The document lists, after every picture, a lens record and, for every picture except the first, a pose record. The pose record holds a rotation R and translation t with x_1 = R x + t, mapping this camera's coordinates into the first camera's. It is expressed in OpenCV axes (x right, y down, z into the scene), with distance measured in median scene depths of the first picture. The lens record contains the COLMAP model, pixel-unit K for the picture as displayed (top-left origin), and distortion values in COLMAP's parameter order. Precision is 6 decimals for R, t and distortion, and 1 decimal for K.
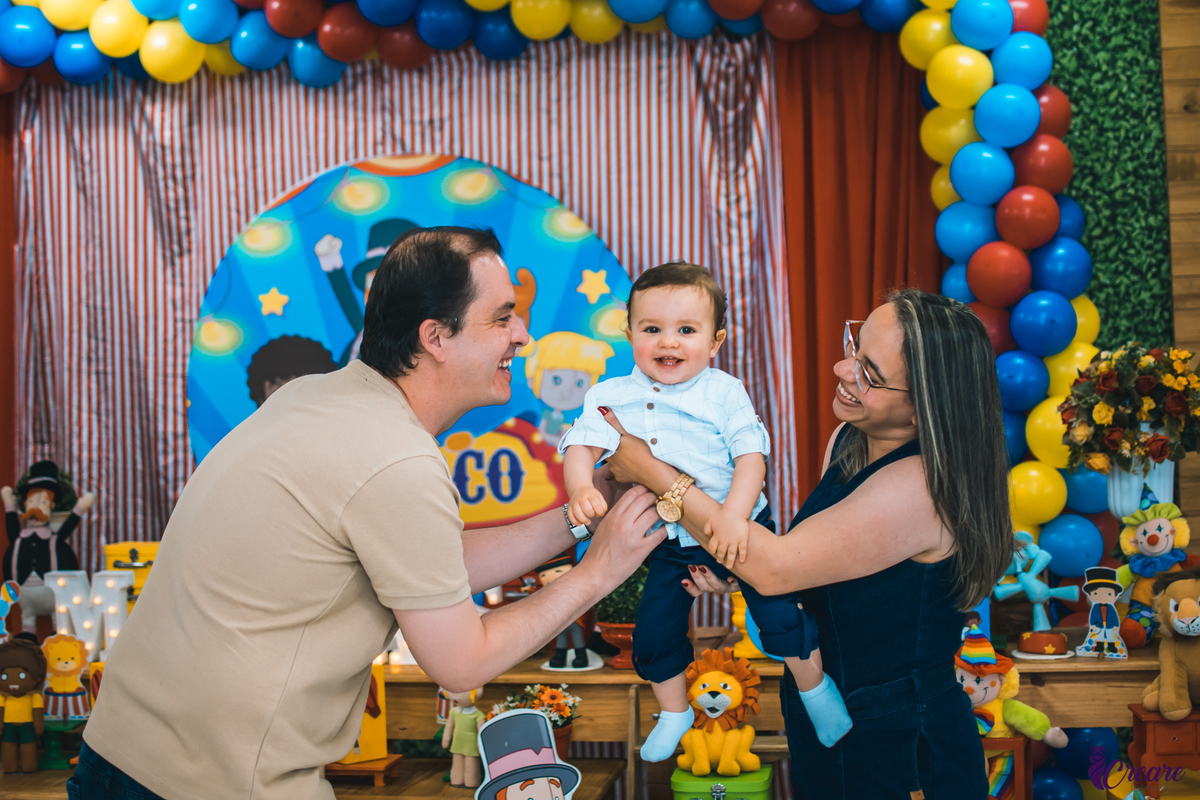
lens RADIAL K [[1815.0, 0, 600.0], [0, 1815.0, 400.0], [0, 0, 1]] dist [-0.182798, 0.108175]
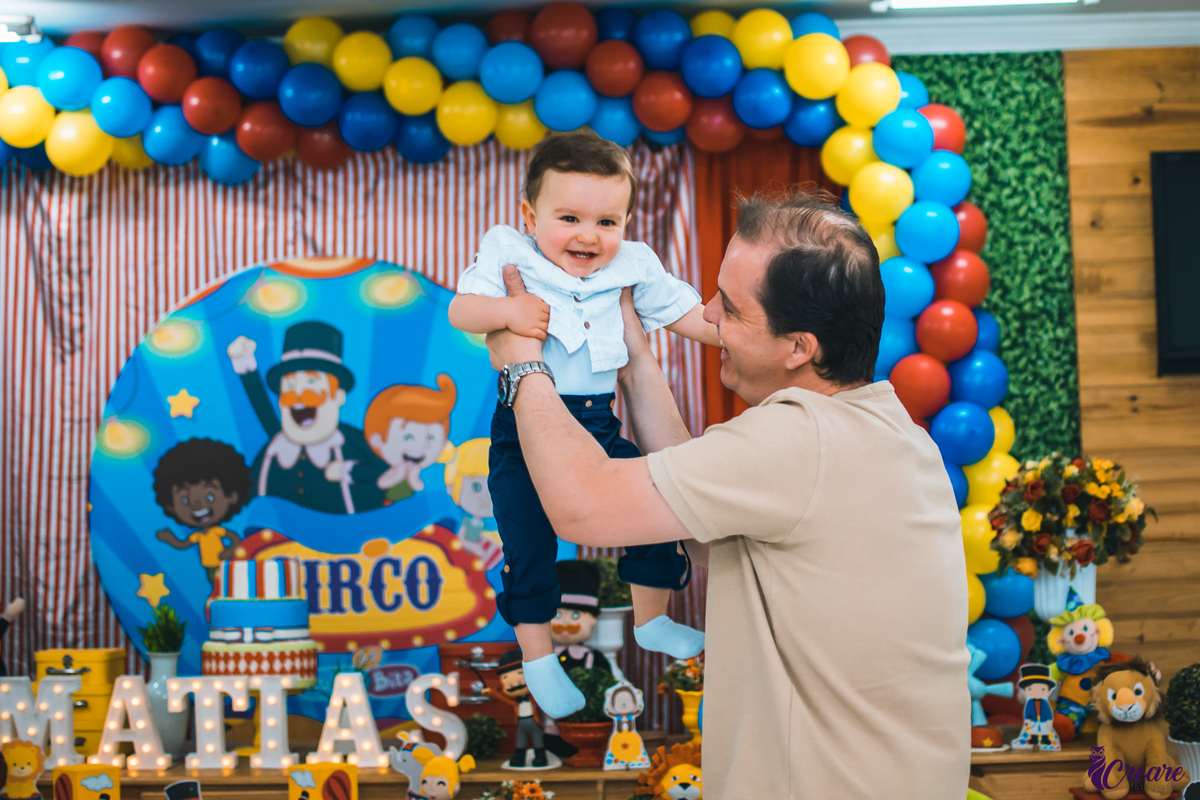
lens RADIAL K [[2074.8, 0, 688.0], [0, 2074.8, 355.5], [0, 0, 1]] dist [-0.190370, 0.159252]
pose [[0.988525, 0.013652, 0.150437, -0.081585], [-0.002537, 0.997268, -0.073827, 0.000692], [-0.151033, 0.072598, 0.985859, -0.139847]]
